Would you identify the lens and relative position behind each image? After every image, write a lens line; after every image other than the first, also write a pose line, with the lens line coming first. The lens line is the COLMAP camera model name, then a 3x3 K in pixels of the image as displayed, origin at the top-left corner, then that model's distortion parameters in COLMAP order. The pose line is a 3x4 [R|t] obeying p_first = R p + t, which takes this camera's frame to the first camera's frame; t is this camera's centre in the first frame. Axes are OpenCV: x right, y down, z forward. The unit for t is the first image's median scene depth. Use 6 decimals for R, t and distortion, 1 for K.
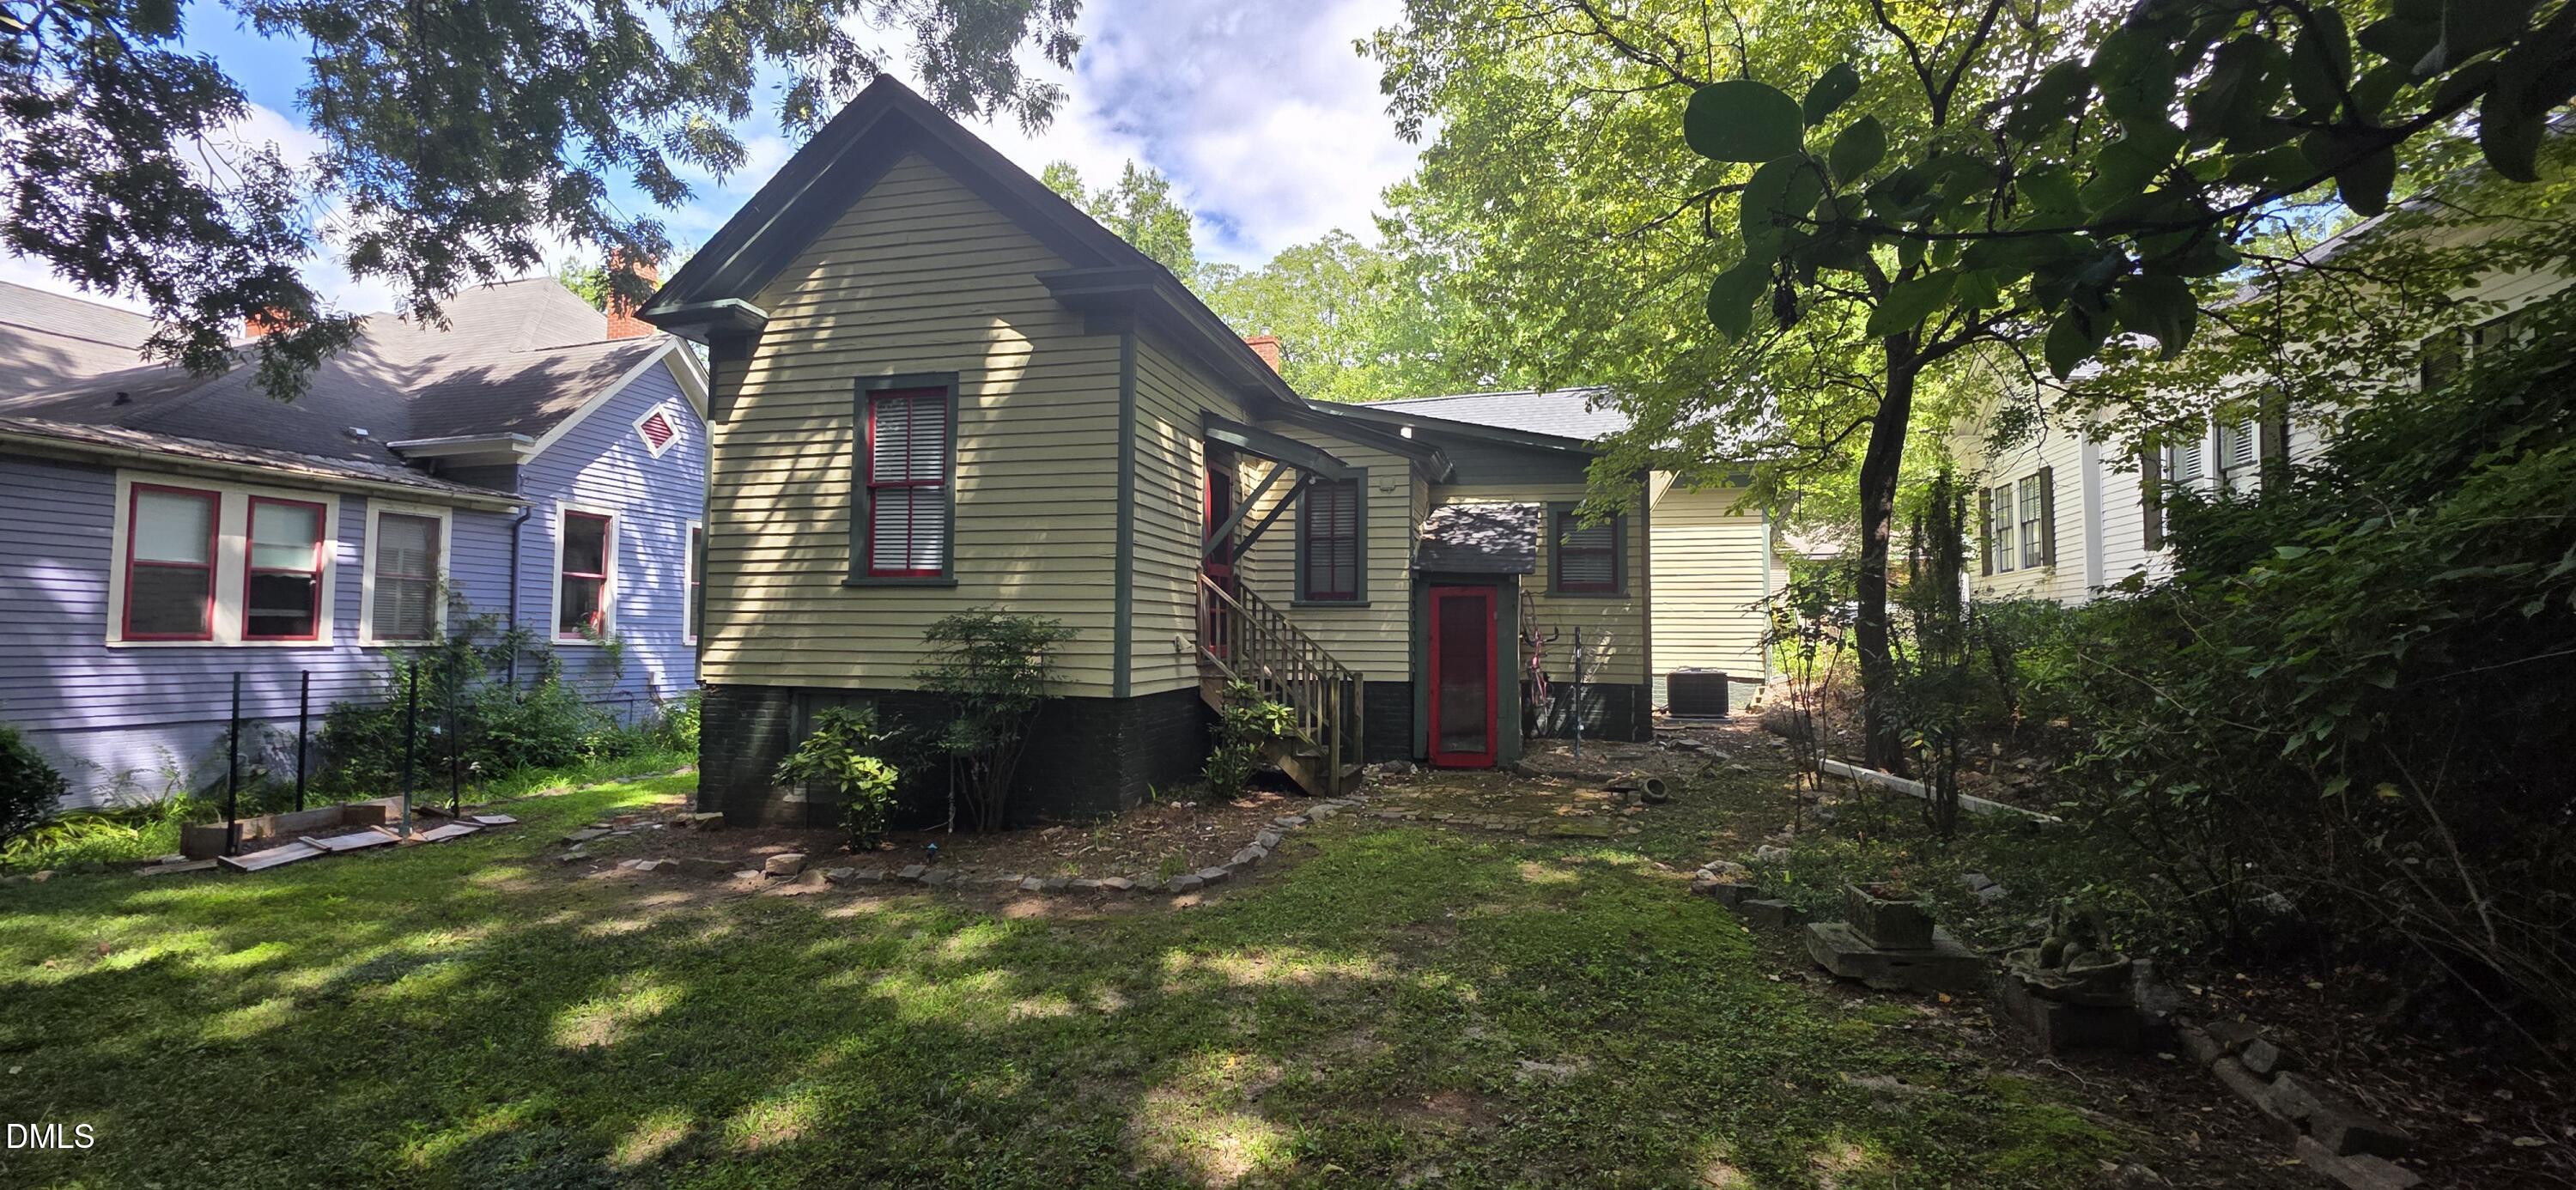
lens RADIAL K [[1024.7, 0, 1292.1], [0, 1024.7, 583.2], [0, 0, 1]] dist [0.000199, 0.000019]
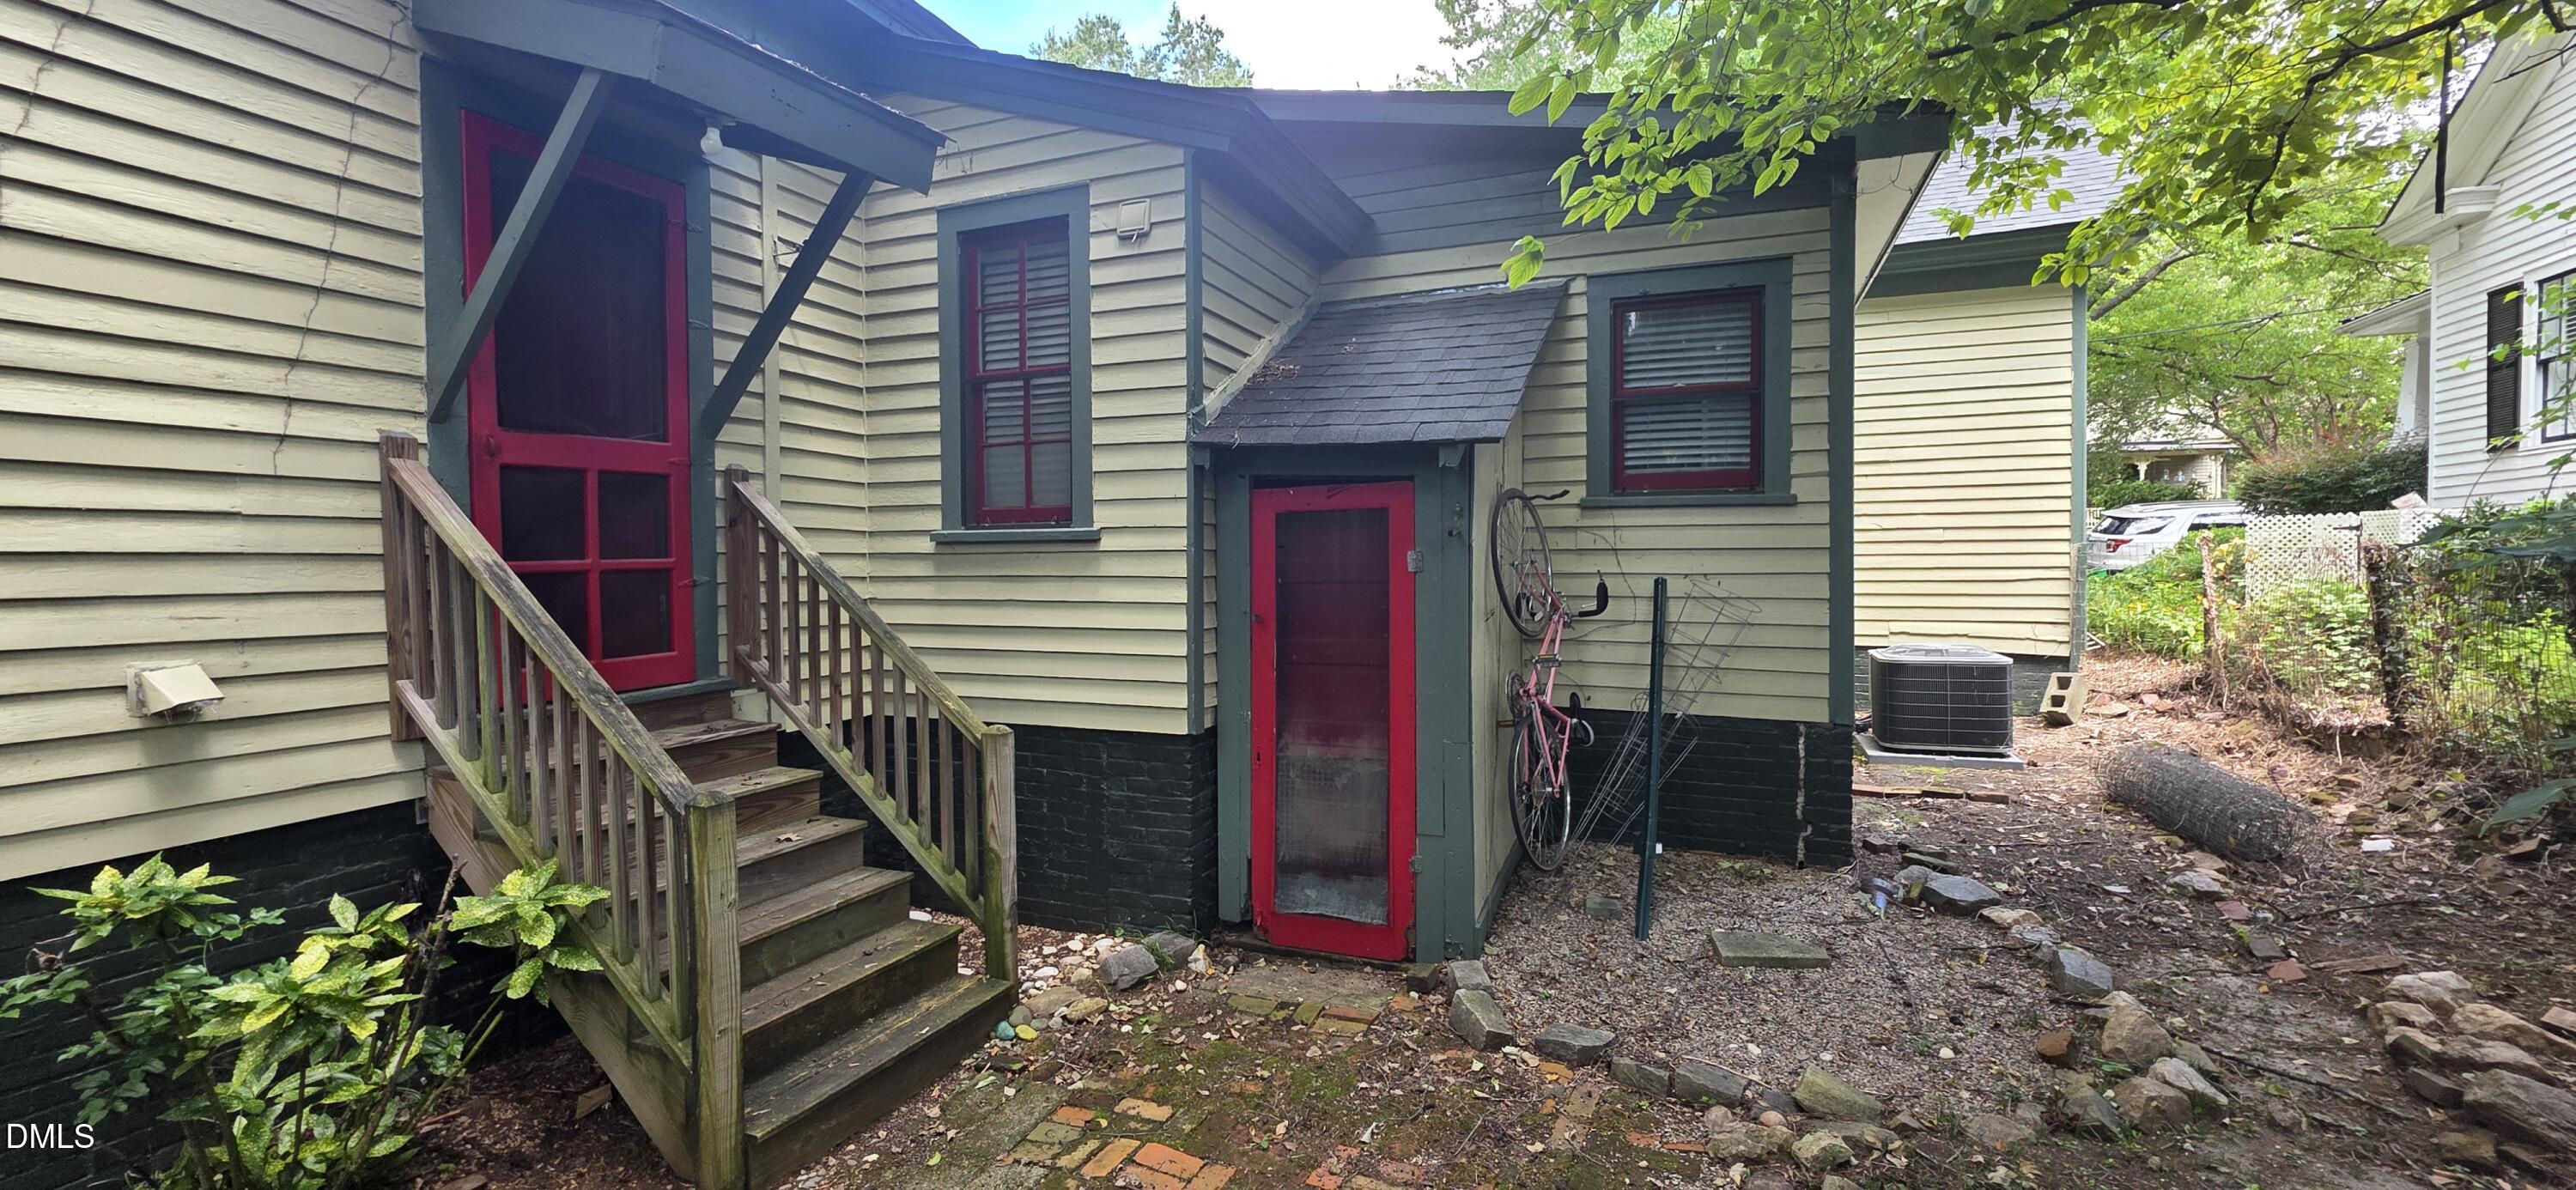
lens RADIAL K [[1024.7, 0, 1292.1], [0, 1024.7, 583.2], [0, 0, 1]] dist [0.000199, 0.000019]
pose [[0.990756, -0.013660, -0.134969, 0.201495], [0.024141, 0.996791, 0.076325, 0.010059], [0.133493, -0.078878, 0.987906, 0.615904]]
